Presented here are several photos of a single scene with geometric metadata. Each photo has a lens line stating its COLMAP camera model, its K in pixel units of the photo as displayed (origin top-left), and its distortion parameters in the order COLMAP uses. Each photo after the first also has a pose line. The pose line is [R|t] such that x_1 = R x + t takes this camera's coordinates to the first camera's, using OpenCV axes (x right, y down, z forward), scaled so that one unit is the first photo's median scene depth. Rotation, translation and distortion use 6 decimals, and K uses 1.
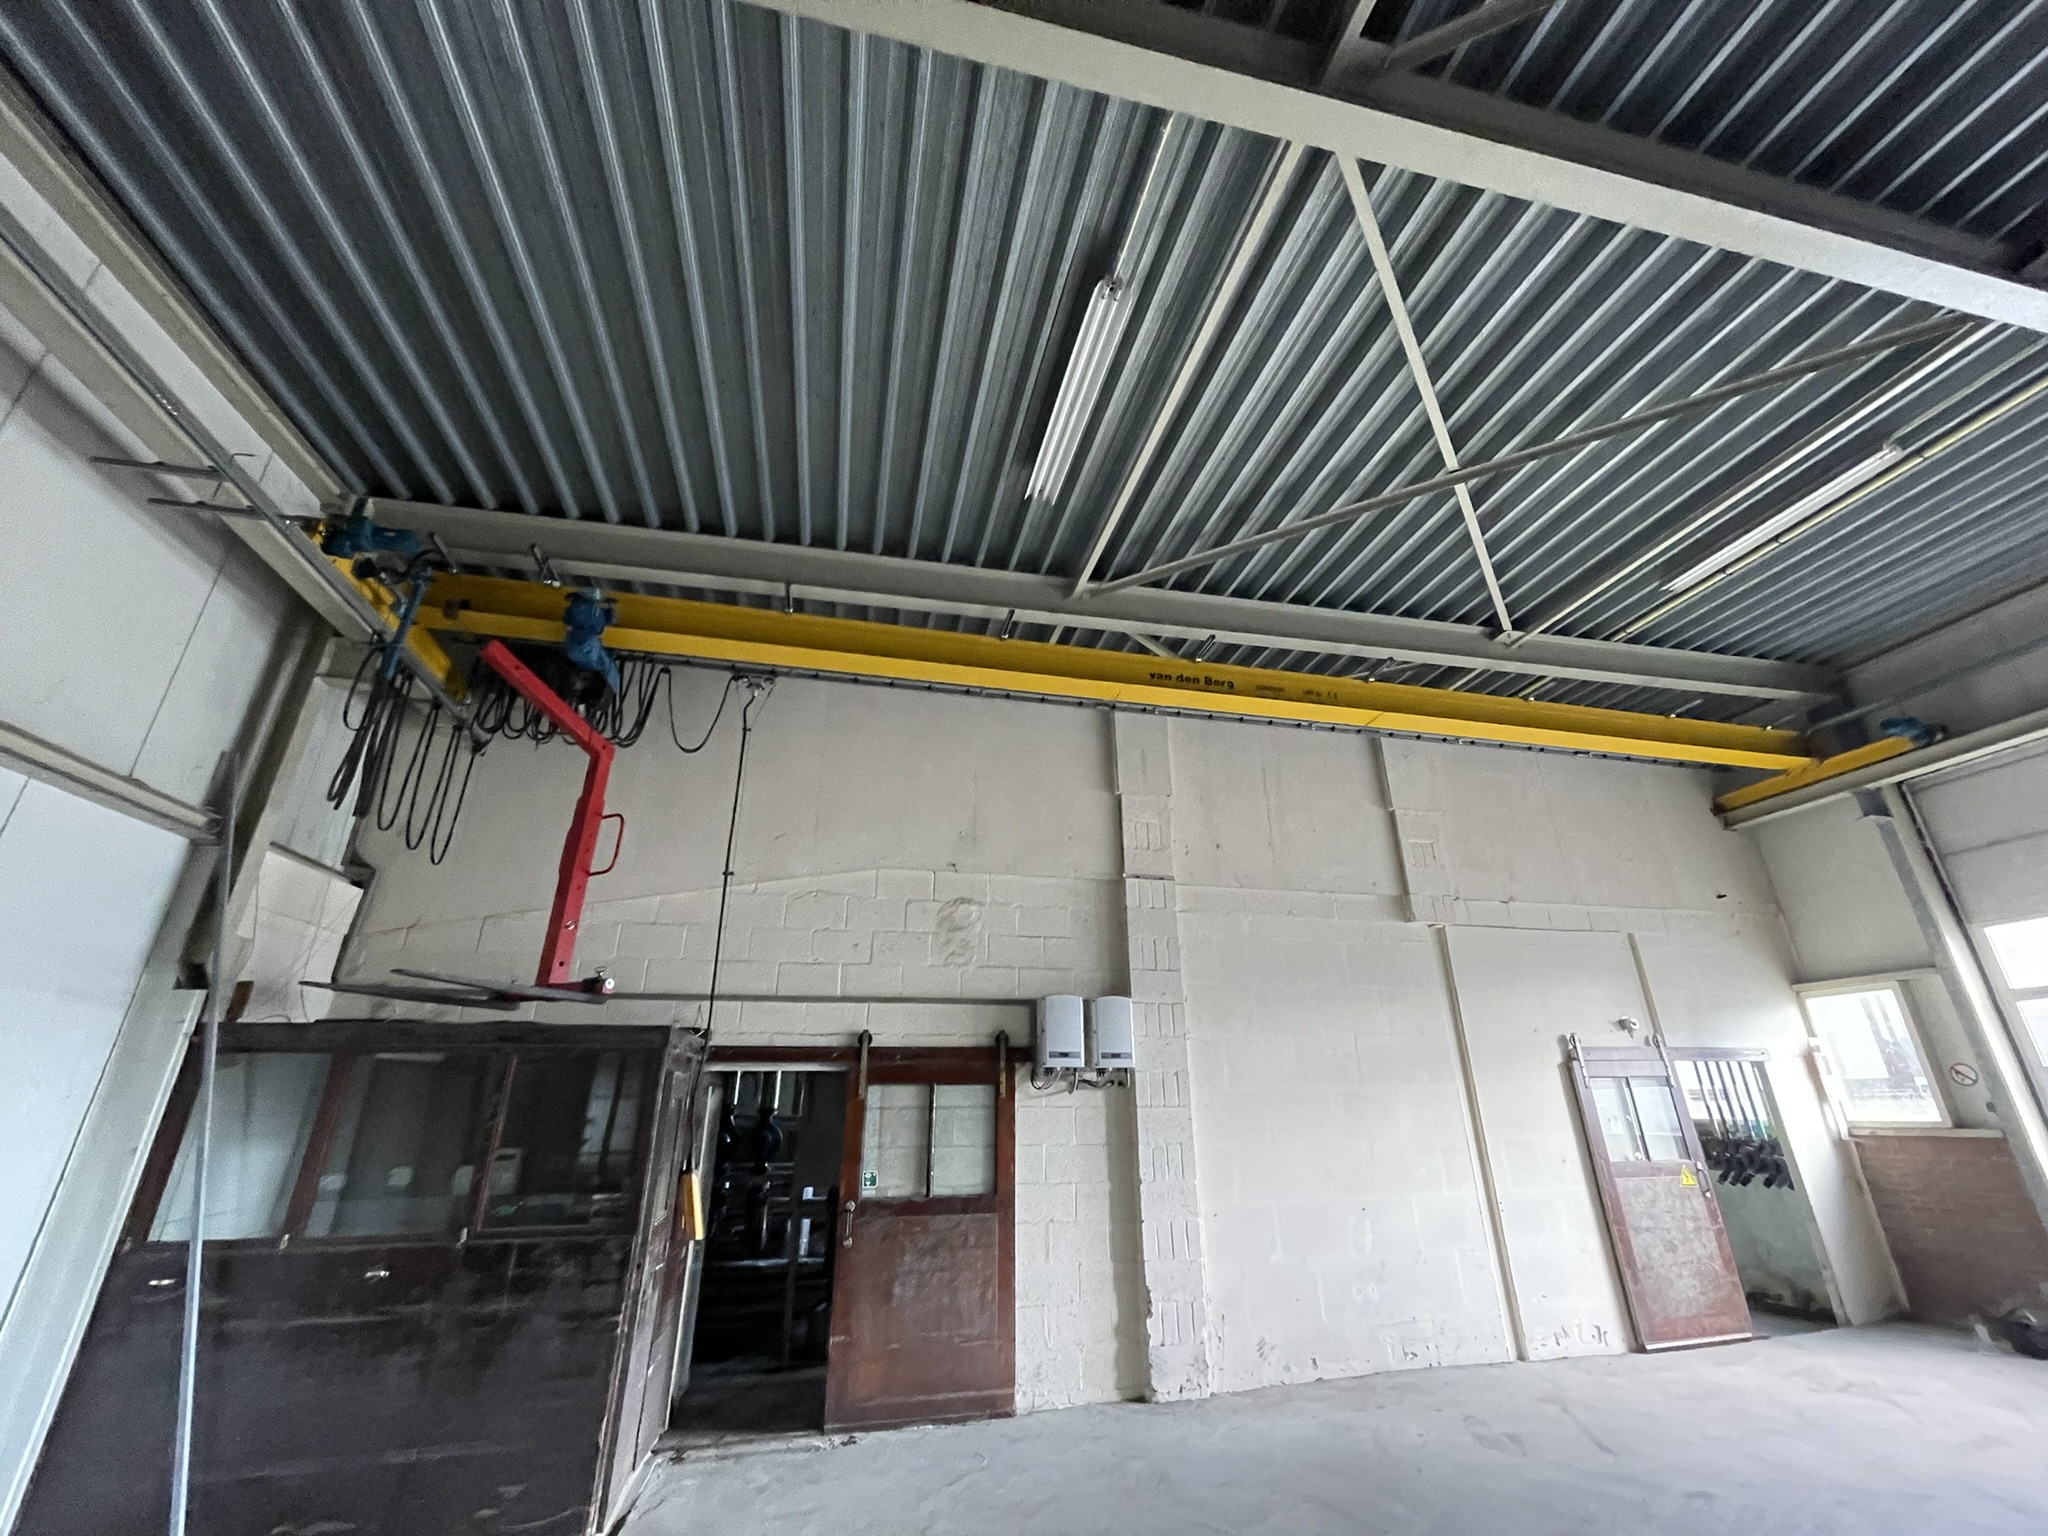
lens RADIAL K [[820.7, 0, 1029.8], [0, 820.7, 770.7], [0, 0, 1]] dist [0.001048, -0.001292]
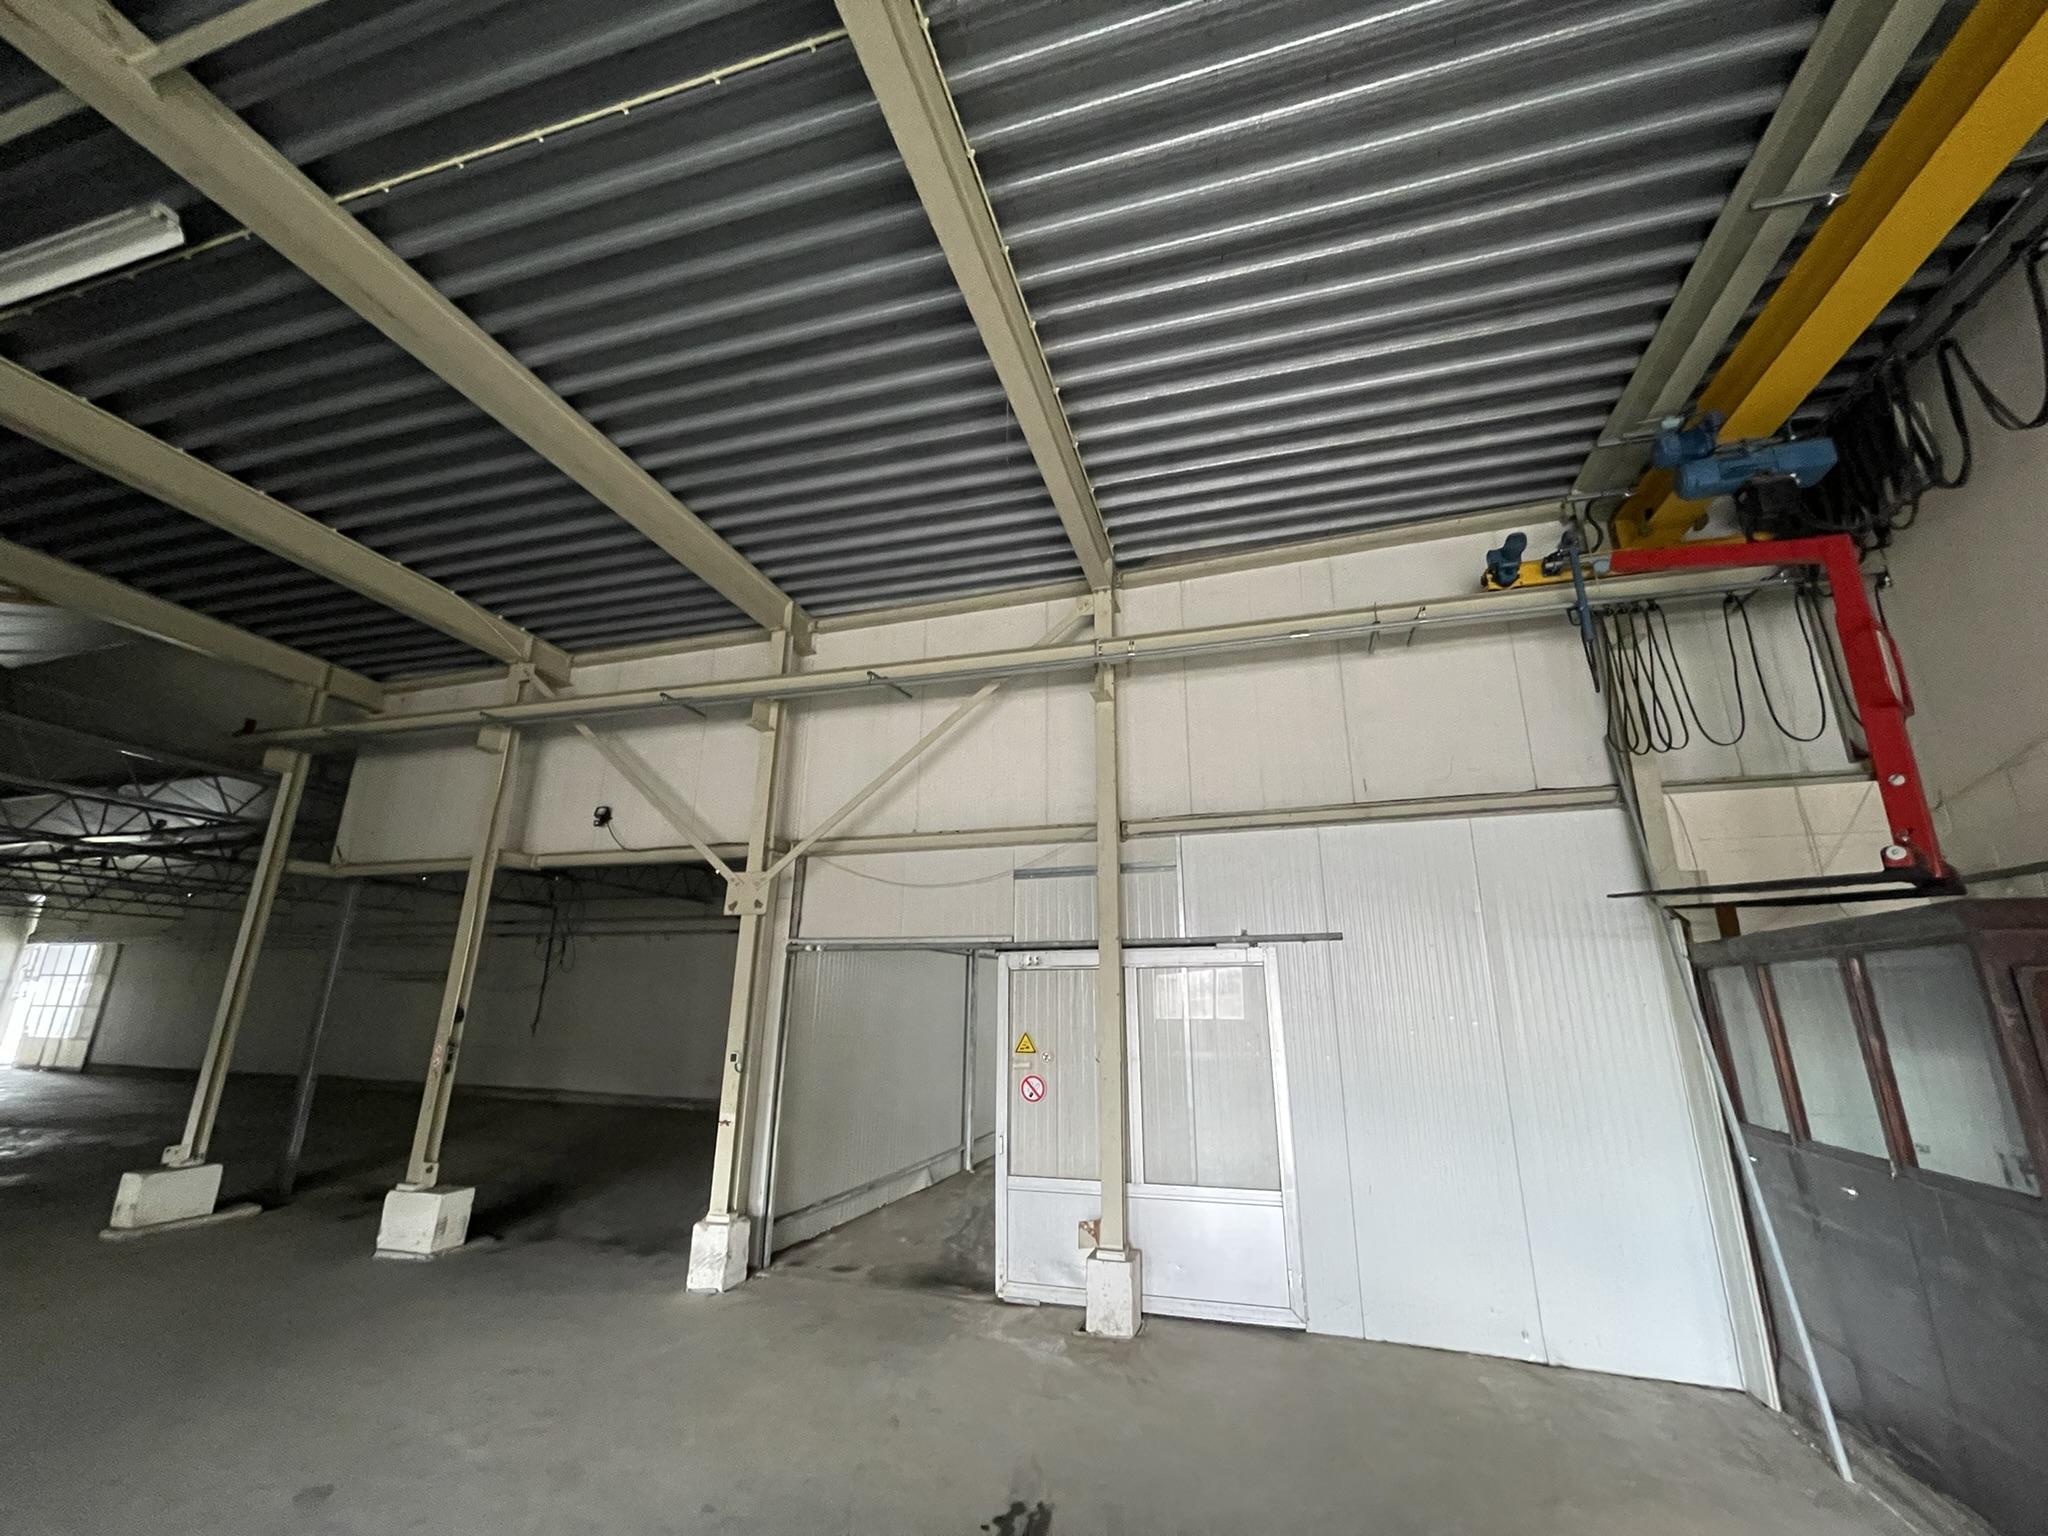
lens RADIAL K [[820.7, 0, 1025.1], [0, 820.7, 766.3], [0, 0, 1]] dist [0.001048, -0.001292]
pose [[-0.490535, -0.241839, -0.837192, 0.473233], [0.323046, 0.841800, -0.432452, 0.262389], [0.809331, -0.482584, -0.334807, 0.669542]]
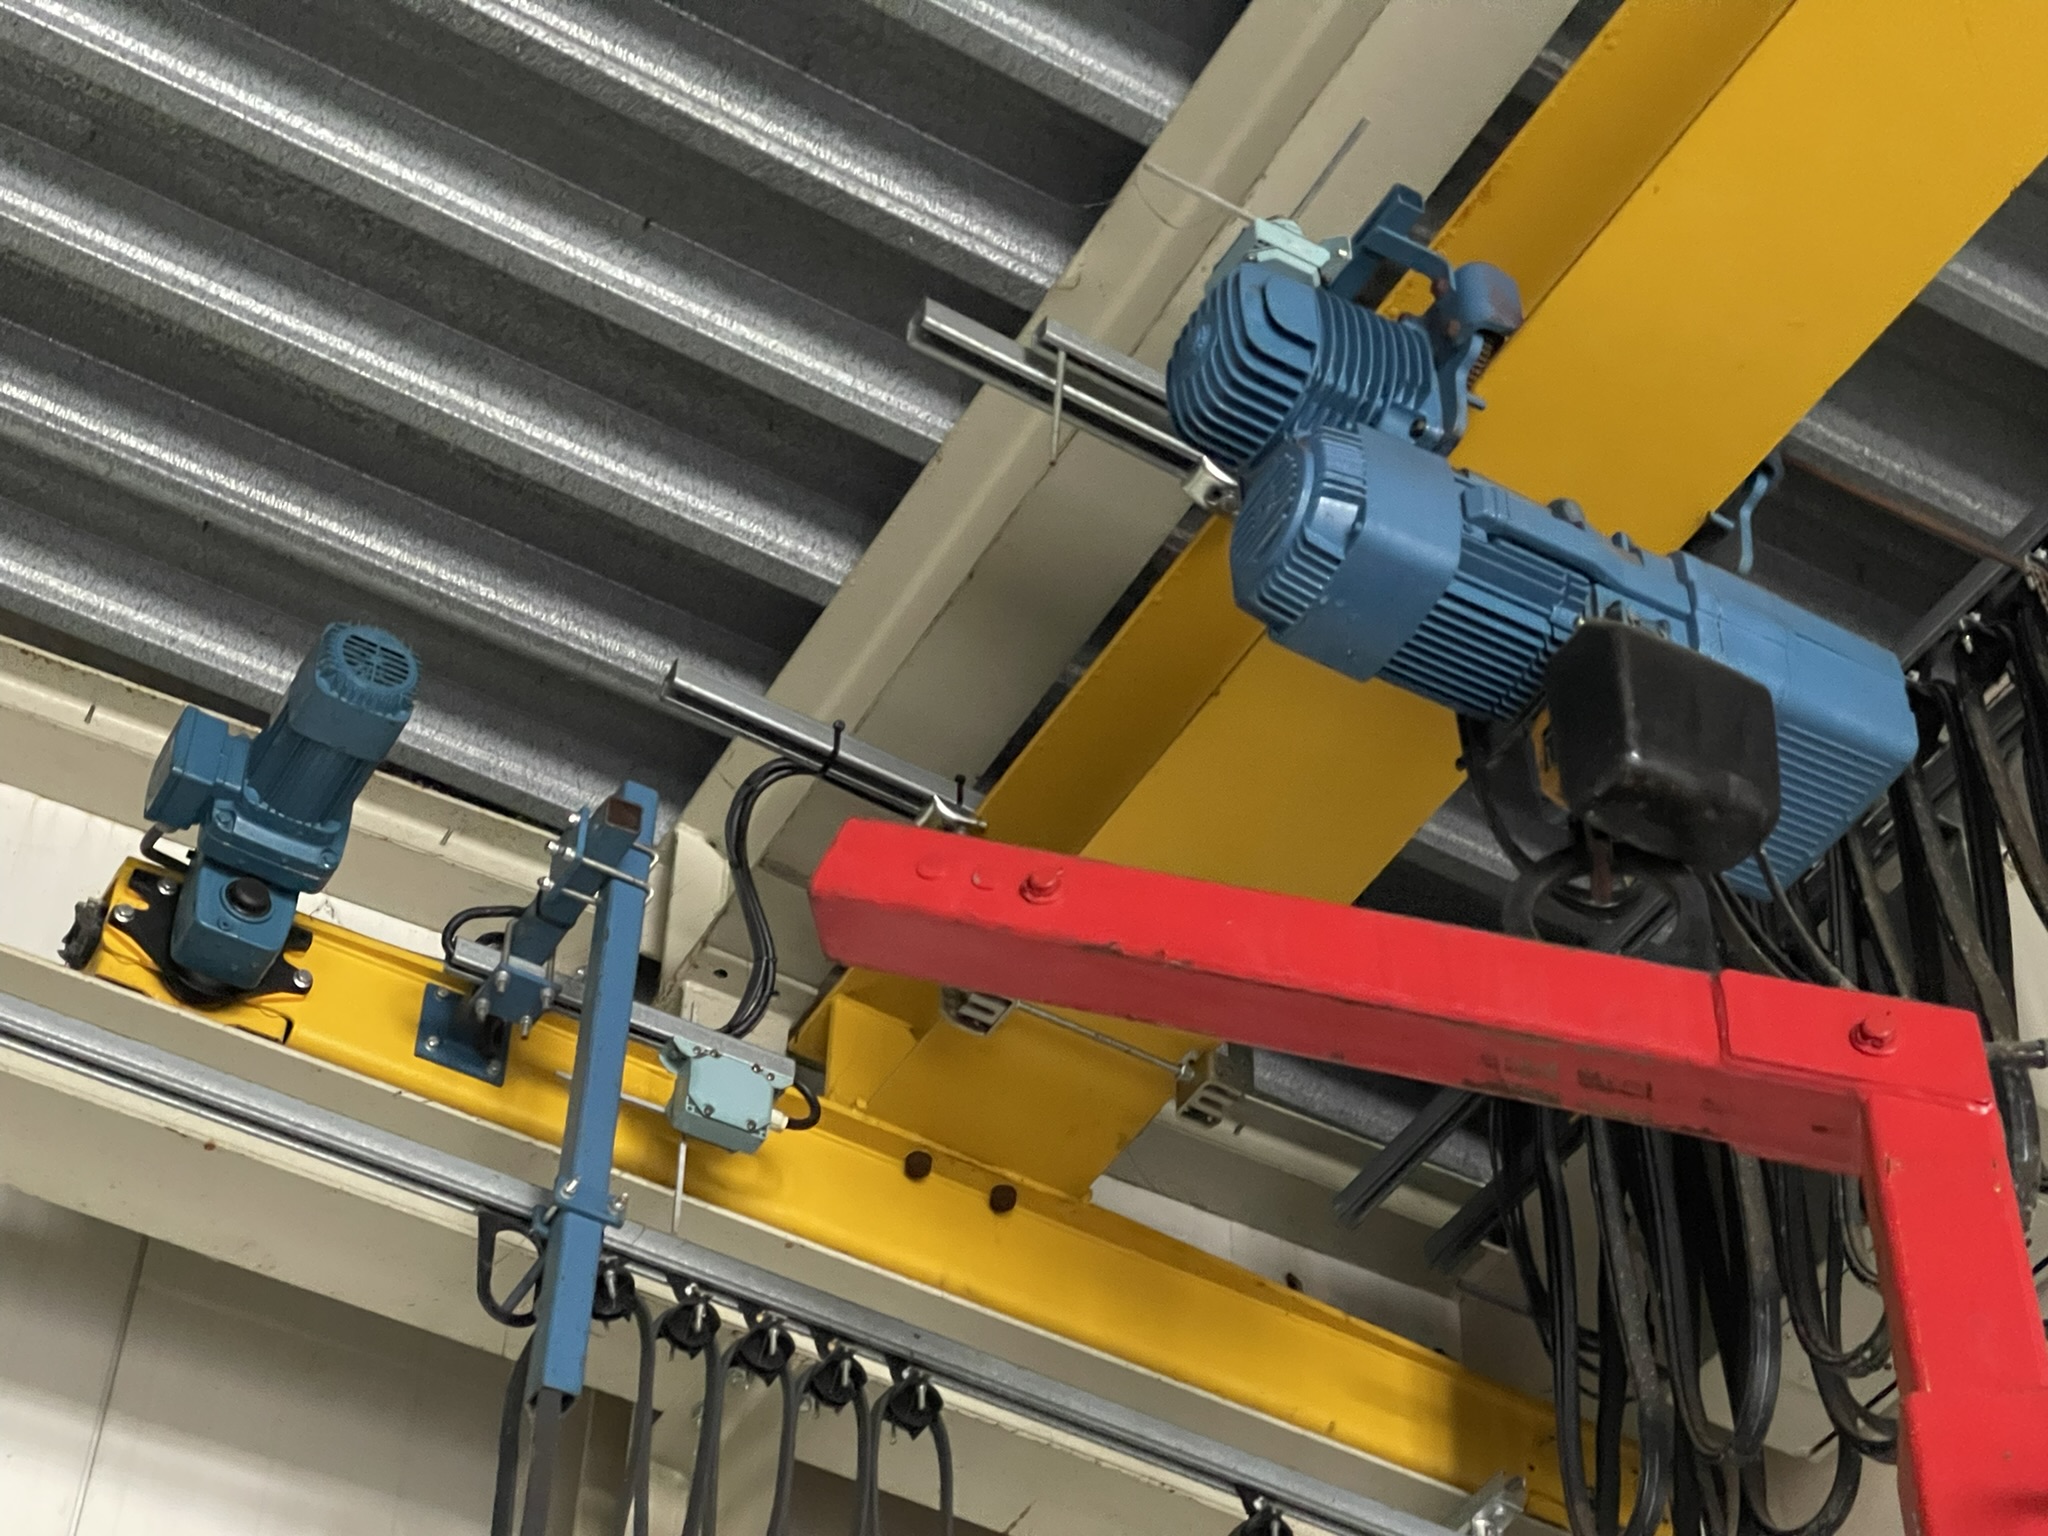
lens RADIAL K [[3765.9, 0, 1008.2], [0, 3765.9, 780.4], [0, 0, 1]] dist [0.206836, 0.000000]
pose [[0.291060, -0.694624, -0.657862, -0.191922], [0.342372, 0.717720, -0.606350, 0.277904], [0.893345, -0.048749, 0.446719, 0.753032]]
